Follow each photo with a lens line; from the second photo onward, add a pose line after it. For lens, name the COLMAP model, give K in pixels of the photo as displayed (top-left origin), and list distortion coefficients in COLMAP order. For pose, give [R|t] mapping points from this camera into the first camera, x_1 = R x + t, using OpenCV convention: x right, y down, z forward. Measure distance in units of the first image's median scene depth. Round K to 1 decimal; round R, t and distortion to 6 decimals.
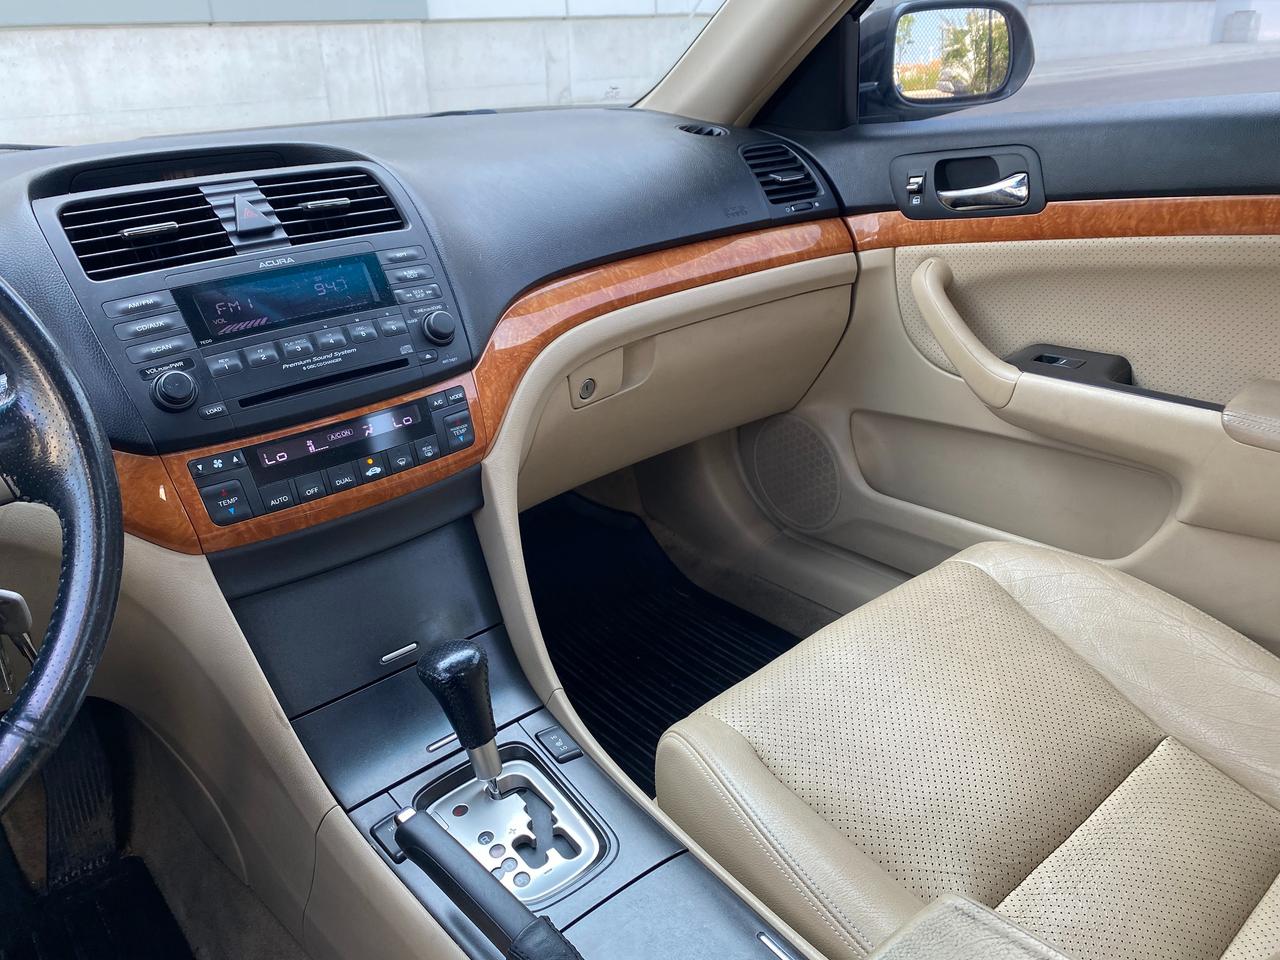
lens RADIAL K [[990.6, 0, 635.8], [0, 990.6, 475.8], [0, 0, 1]] dist [0.036756, -0.025083]
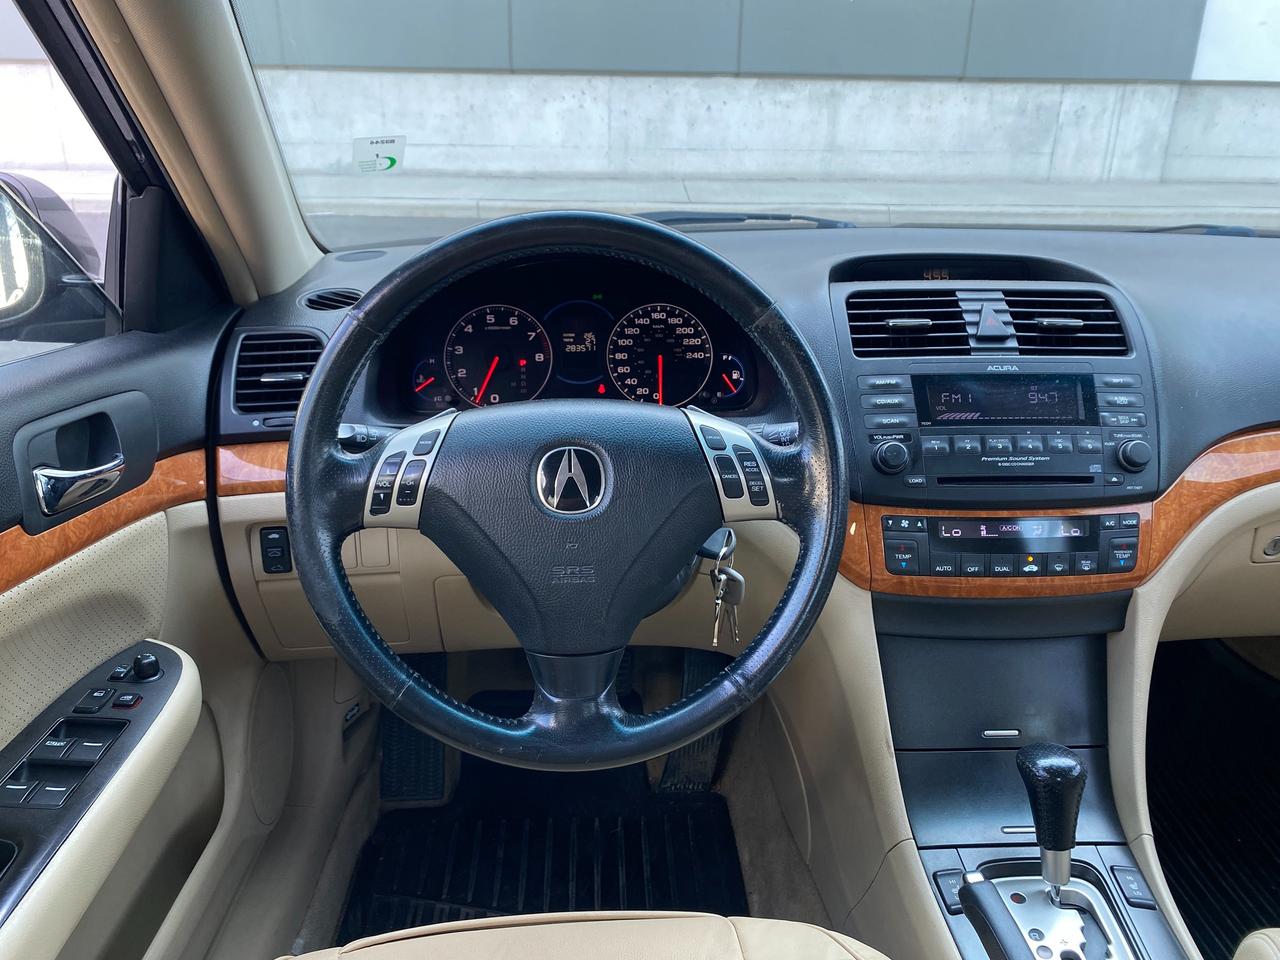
lens RADIAL K [[990.6, 0, 635.8], [0, 990.6, 475.8], [0, 0, 1]] dist [0.036756, -0.025083]
pose [[0.789596, 0.269519, -0.551270, -0.028091], [-0.292206, 0.955128, 0.048434, -0.027190], [0.539587, 0.122841, 0.832920, -0.159352]]
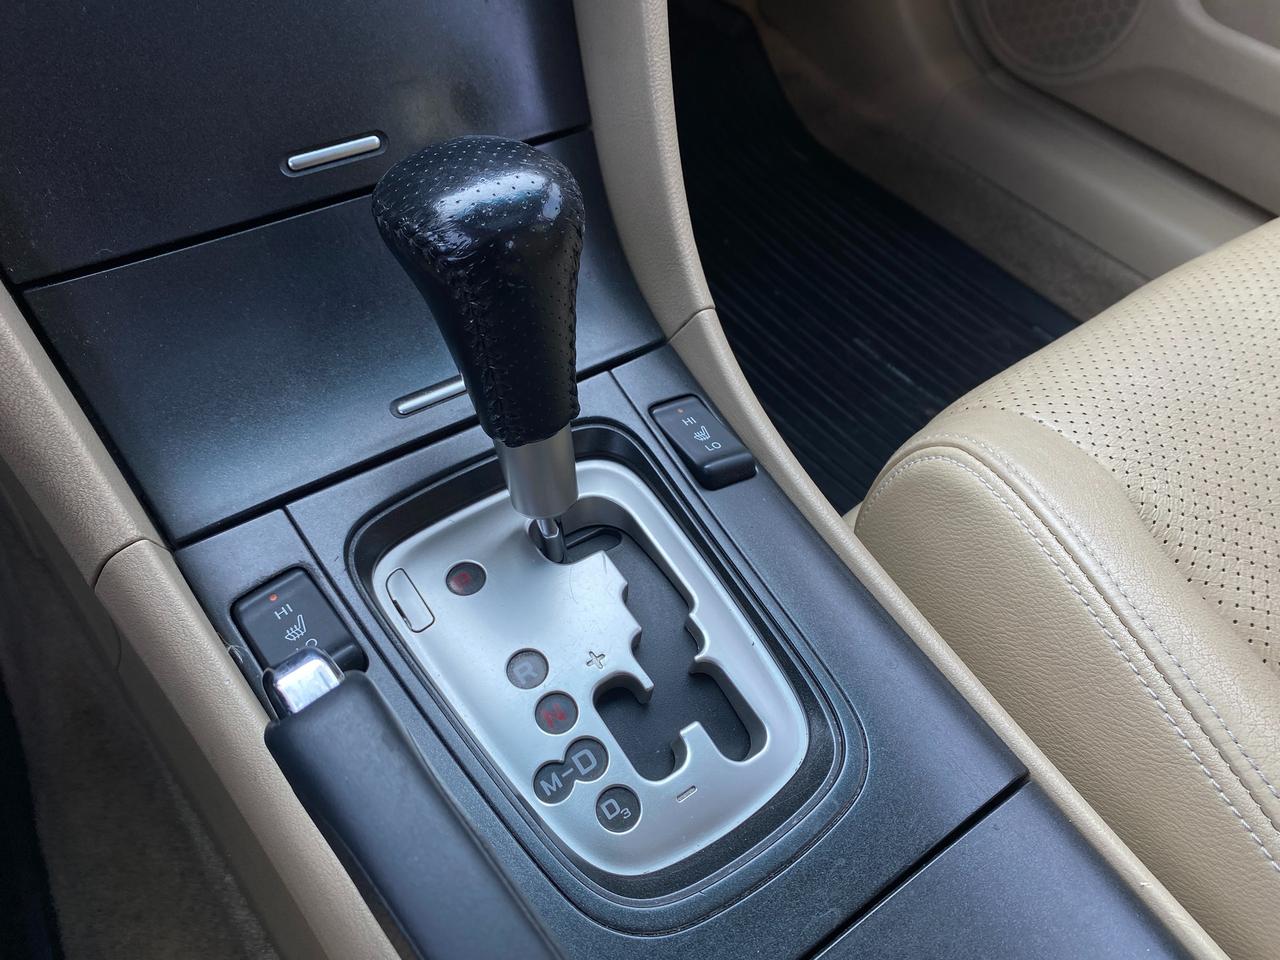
lens RADIAL K [[990.6, 0, 635.8], [0, 990.6, 475.8], [0, 0, 1]] dist [0.036756, -0.025083]
pose [[0.986793, 0.149437, 0.062524, -0.129923], [-0.161922, 0.898828, 0.407296, 0.116594], [0.004667, -0.412041, 0.911153, 0.609666]]
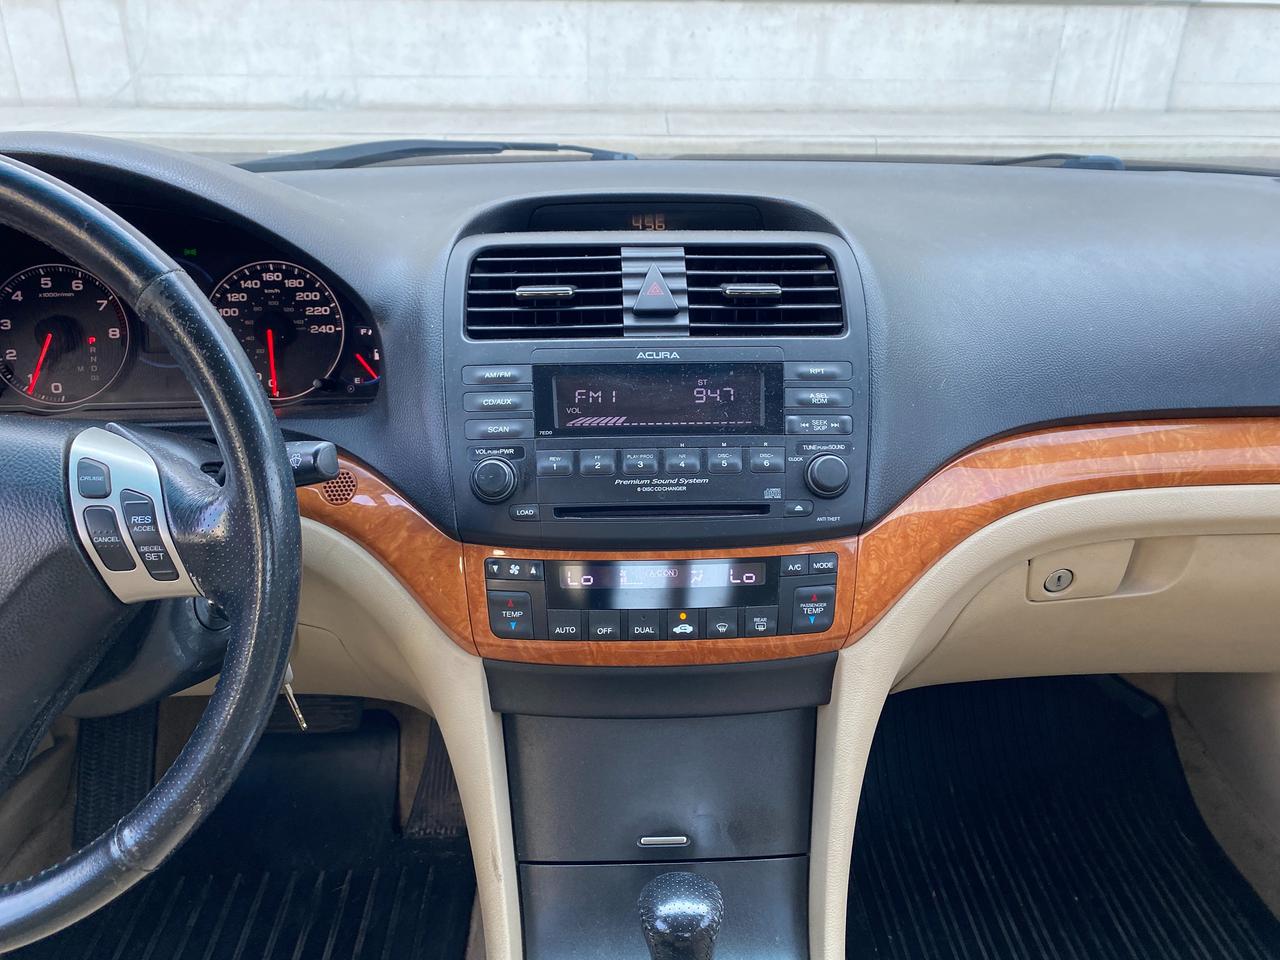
lens RADIAL K [[990.6, 0, 635.8], [0, 990.6, 475.8], [0, 0, 1]] dist [0.036756, -0.025083]
pose [[0.785899, 0.299397, -0.541040, 0.102287], [-0.288041, 0.951494, 0.108132, -0.194406], [0.547170, 0.070860, 0.834016, 0.289266]]
